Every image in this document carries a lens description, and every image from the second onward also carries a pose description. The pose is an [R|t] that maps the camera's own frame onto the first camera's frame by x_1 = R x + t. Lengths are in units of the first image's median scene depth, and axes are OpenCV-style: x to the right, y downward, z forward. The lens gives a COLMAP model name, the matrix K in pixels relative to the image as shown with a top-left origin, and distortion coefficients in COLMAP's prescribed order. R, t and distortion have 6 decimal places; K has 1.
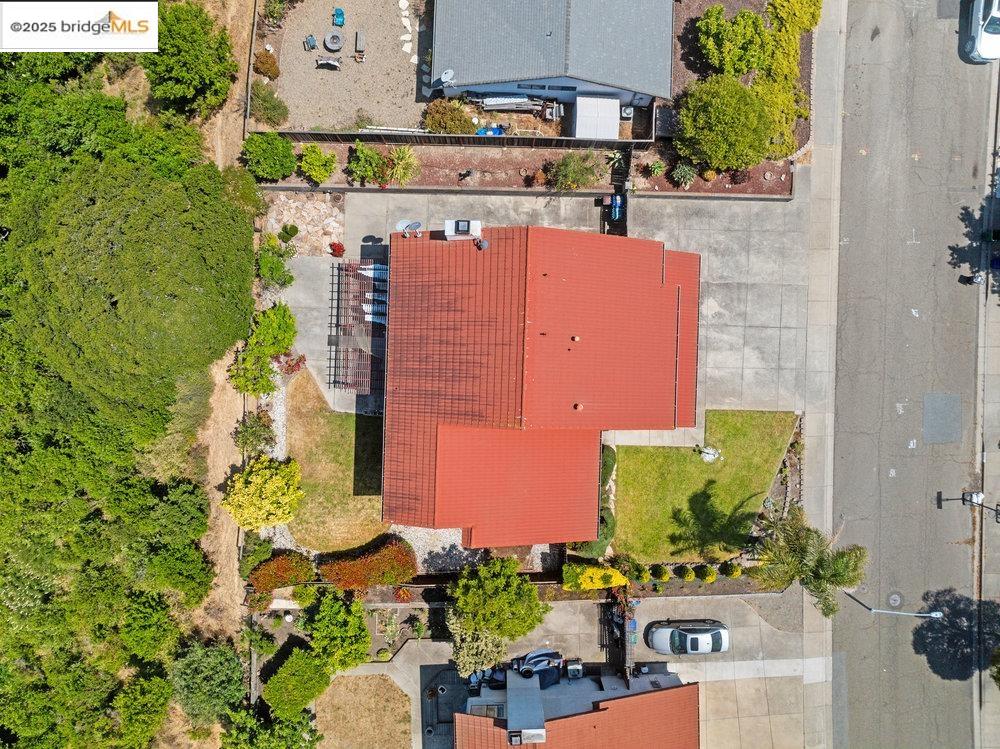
lens RADIAL K [[750.9, 0, 505.6], [0, 750.9, 377.2], [0, 0, 1]] dist [-0.049251, 0.012635]
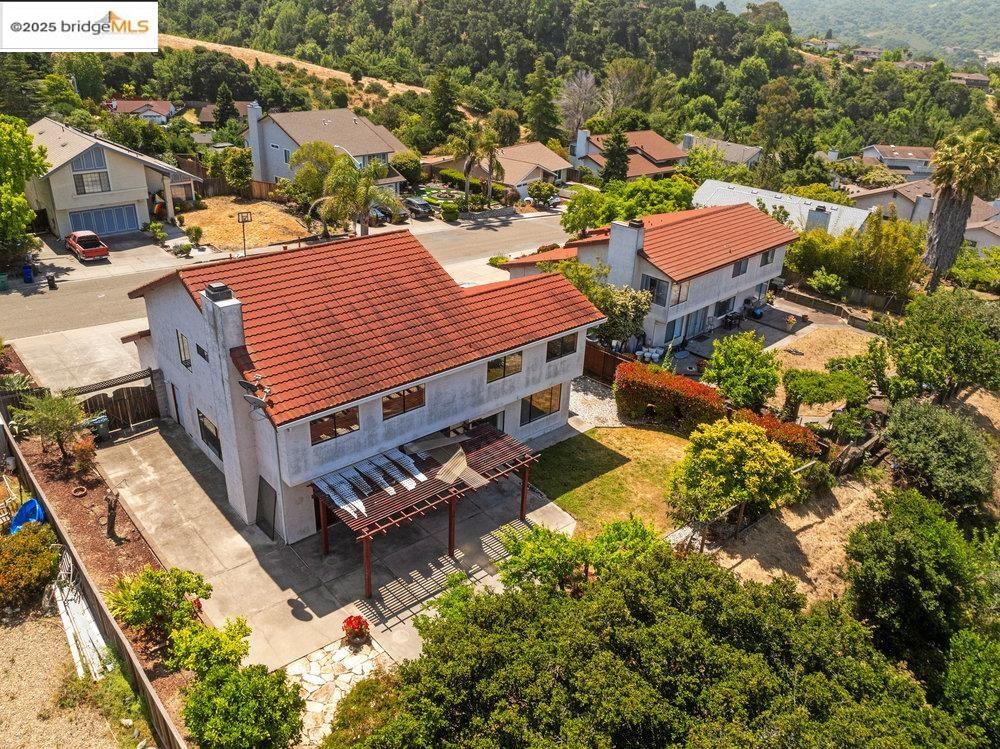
lens RADIAL K [[750.9, 0, 505.6], [0, 750.9, 377.2], [0, 0, 1]] dist [-0.049251, 0.012635]
pose [[-0.684954, -0.351170, 0.638370, -0.553520], [0.727467, -0.281097, 0.625920, -0.363448], [-0.040361, 0.893120, 0.448003, 0.611667]]
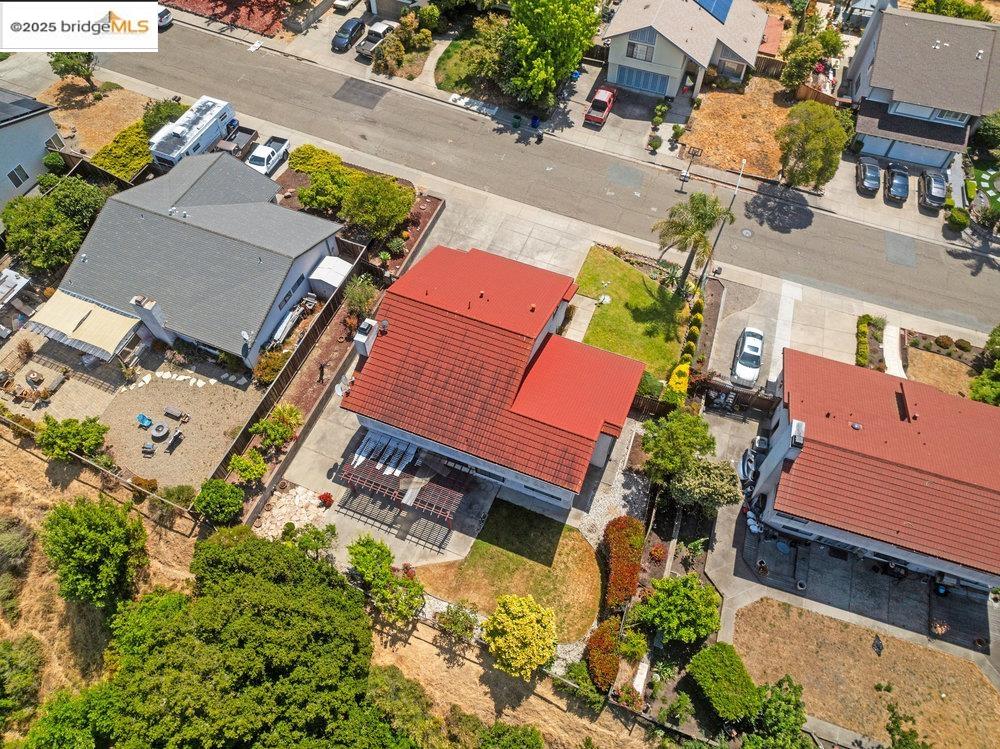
lens RADIAL K [[712.7, 0, 500.0], [0, 712.7, 374.5], [0, 0, 1]] dist [-0.032949, -0.004119]
pose [[0.341545, -0.784069, 0.518249, -0.520725], [0.939862, 0.283497, -0.190496, 0.203296], [0.002440, 0.552146, 0.833744, 0.057778]]
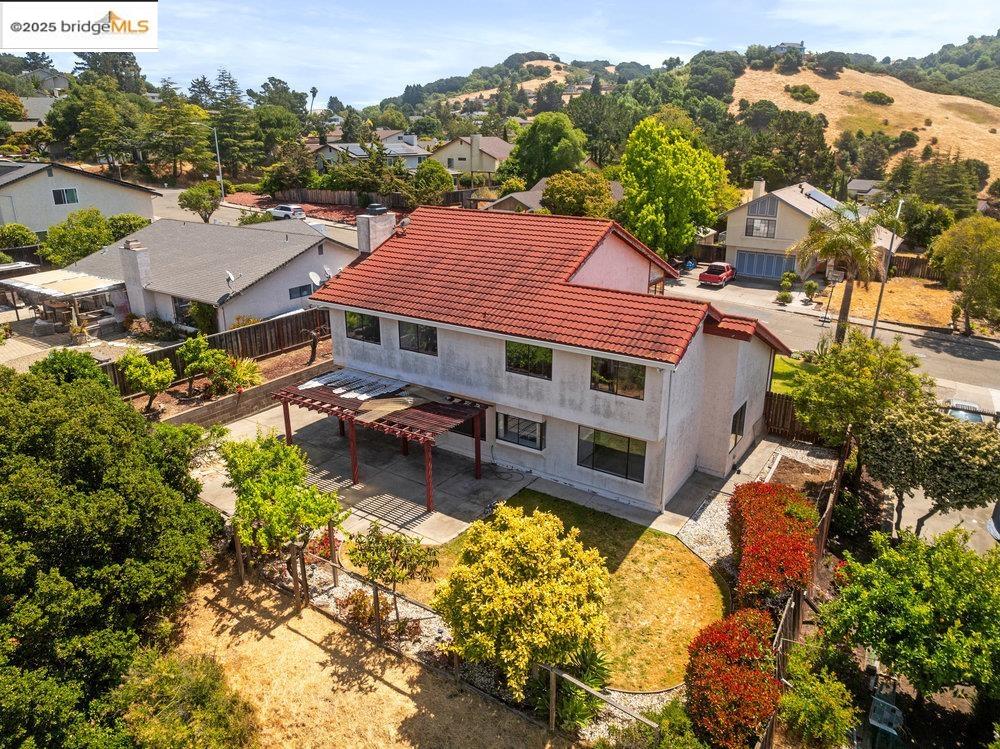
lens RADIAL K [[712.7, 0, 500.0], [0, 712.7, 374.5], [0, 0, 1]] dist [-0.032949, -0.004119]
pose [[0.521775, -0.277403, 0.806721, -0.572150], [0.853079, 0.166711, -0.494432, 0.300003], [0.002668, 0.946179, 0.323633, 0.735722]]
